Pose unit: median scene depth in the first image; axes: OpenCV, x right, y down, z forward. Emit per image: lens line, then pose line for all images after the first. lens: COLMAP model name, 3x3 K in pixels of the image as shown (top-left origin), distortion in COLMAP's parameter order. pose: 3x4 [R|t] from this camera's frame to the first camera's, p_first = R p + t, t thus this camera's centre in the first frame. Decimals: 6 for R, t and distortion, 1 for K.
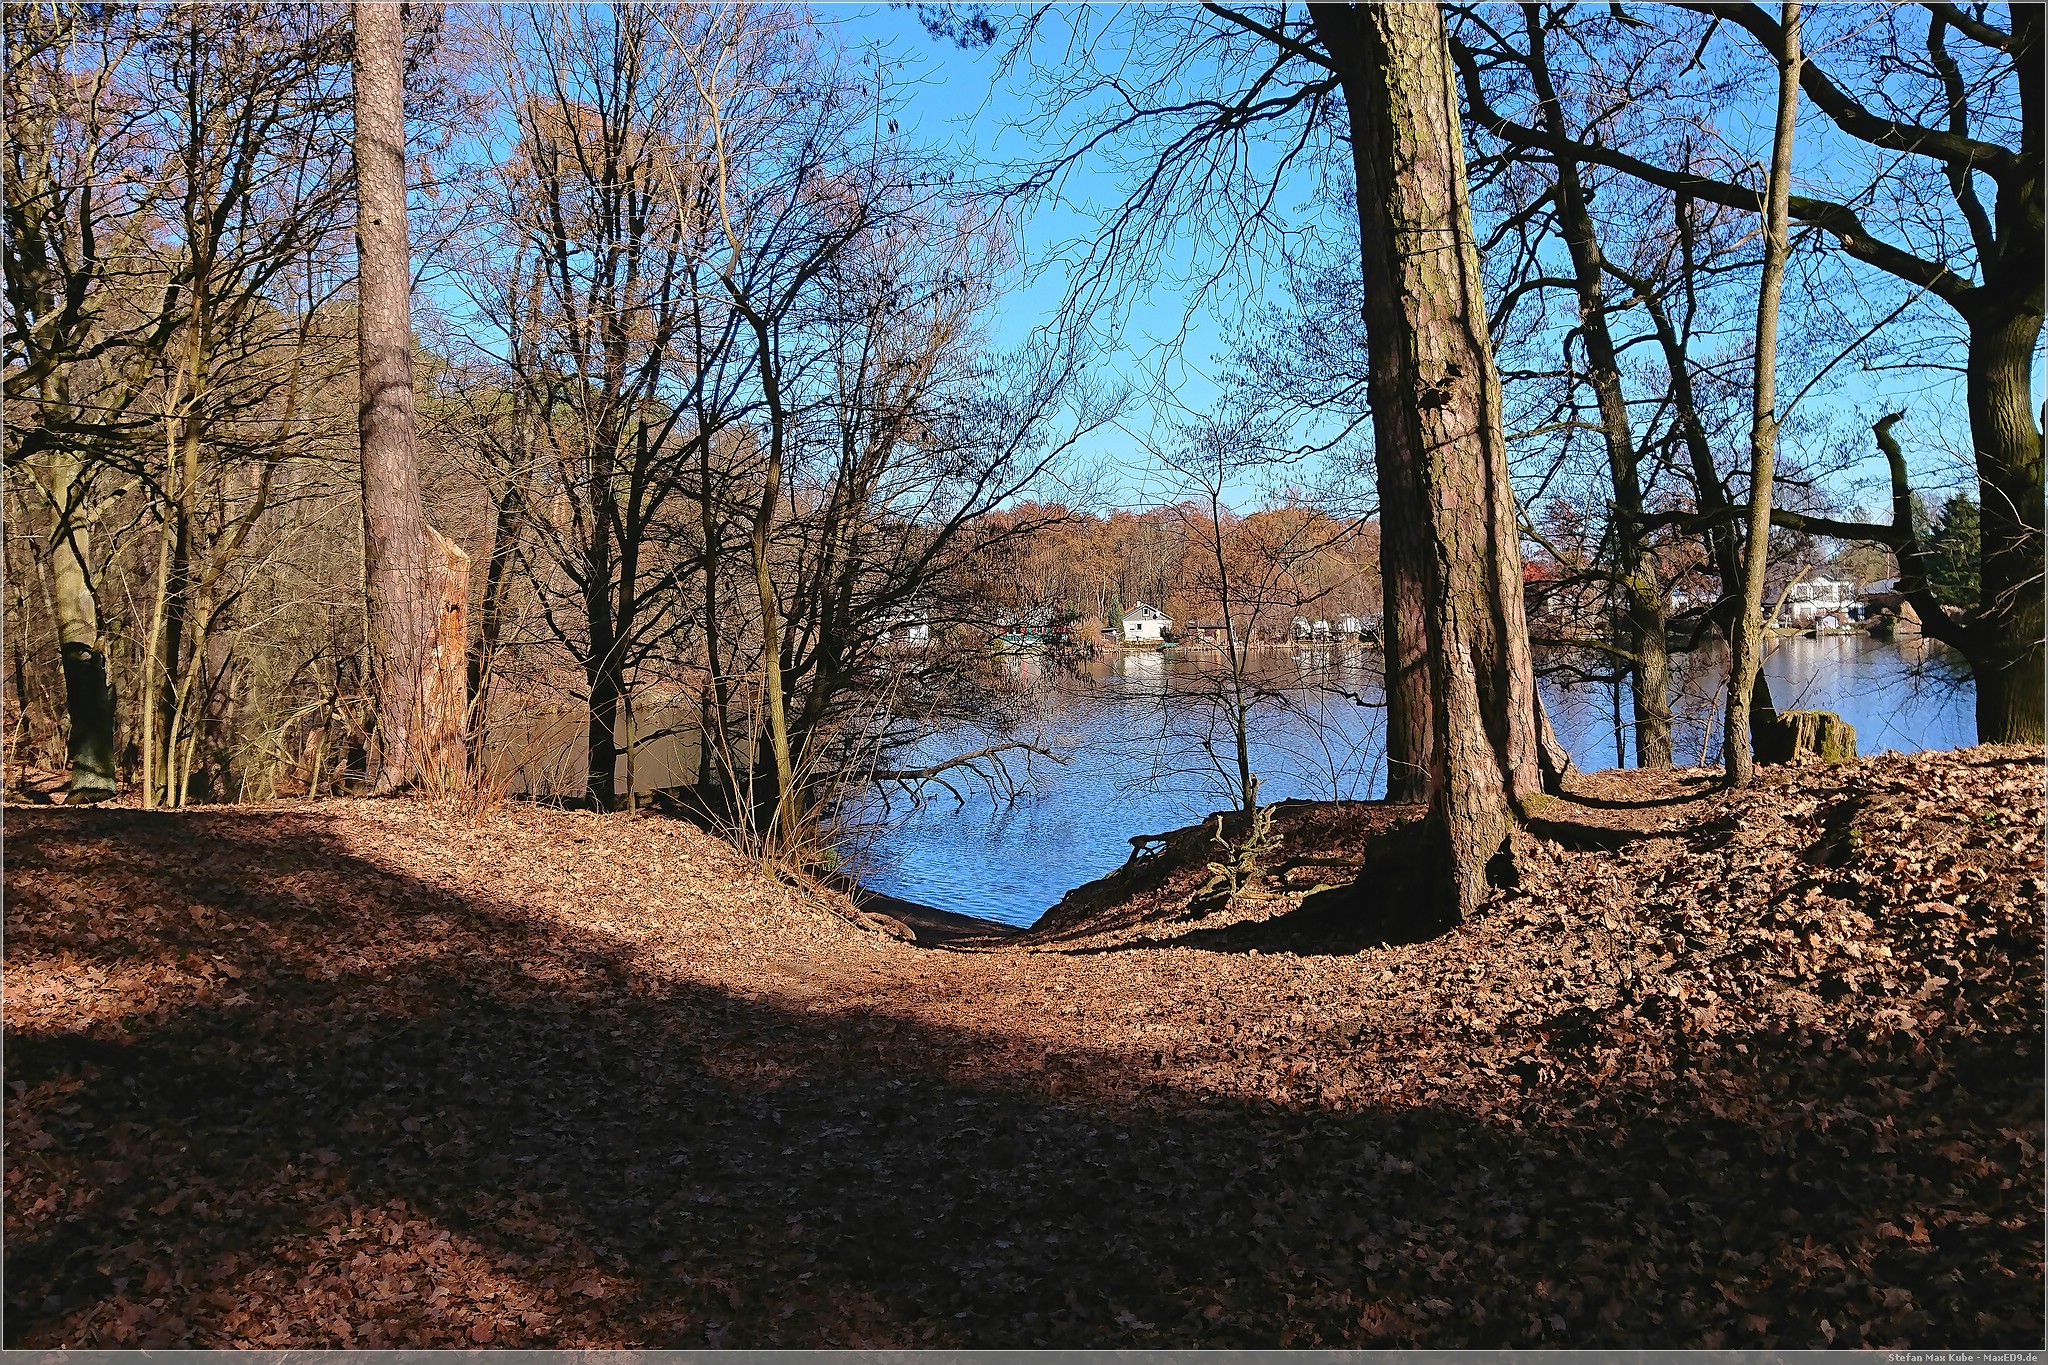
lens RADIAL K [[1012.2, 0, 1024.5], [0, 1012.2, 679.7], [0, 0, 1]] dist [0.000071, -0.001400]
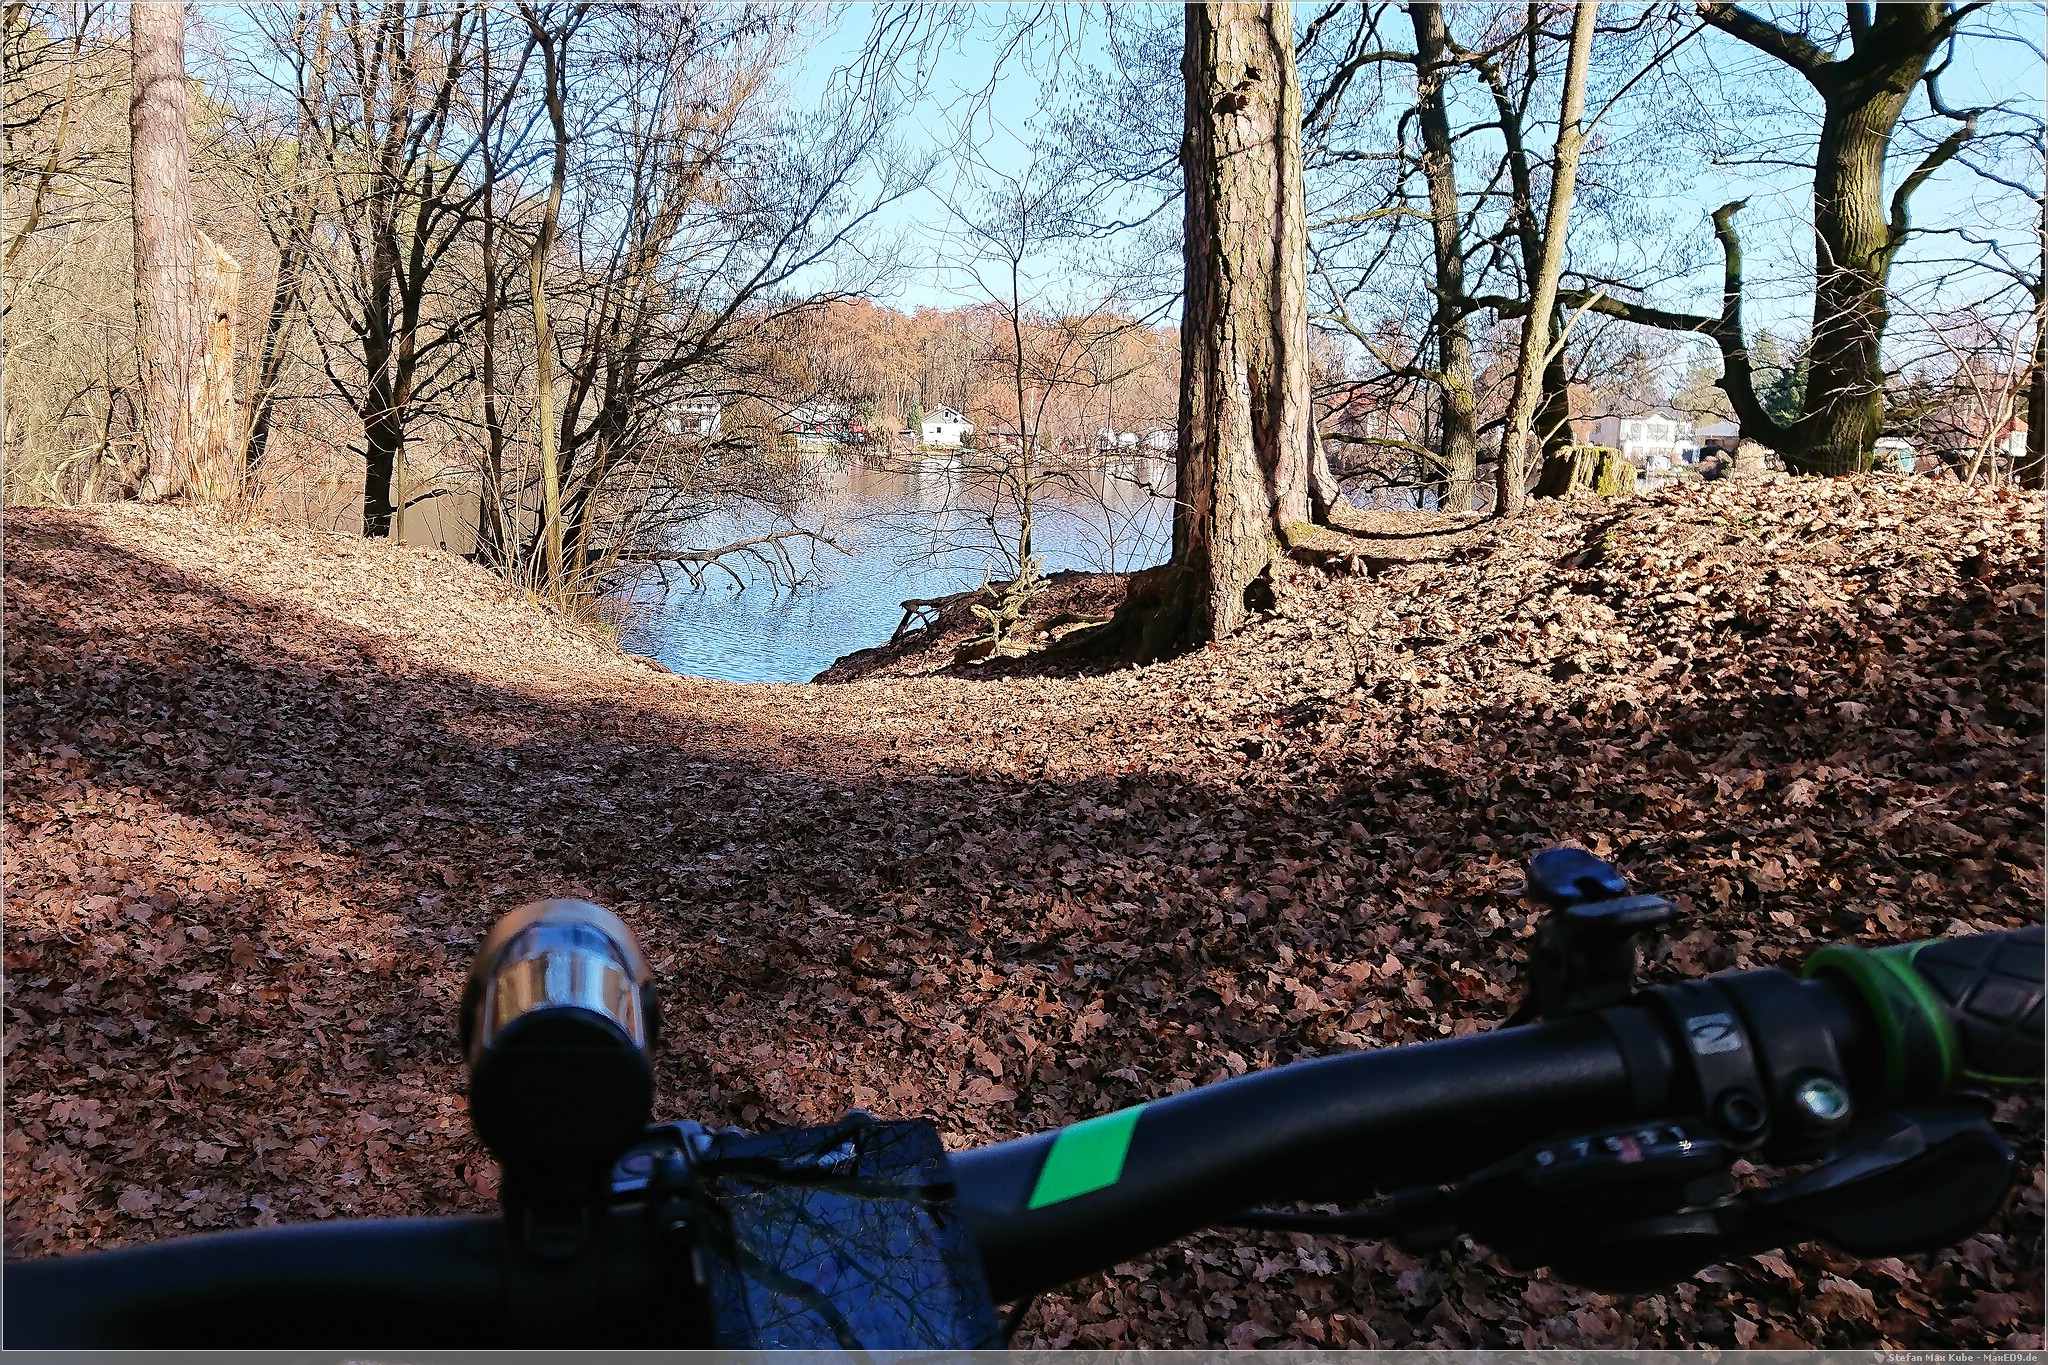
lens RADIAL K [[1056.9, 0, 836.8], [0, 1056.9, 682.6], [0, 0, 1]] dist [-0.002586, -0.000096]
pose [[0.998337, 0.055662, -0.015015, 0.079137], [-0.054579, 0.996400, 0.064865, 0.224492], [0.018572, -0.063938, 0.997781, -0.038369]]
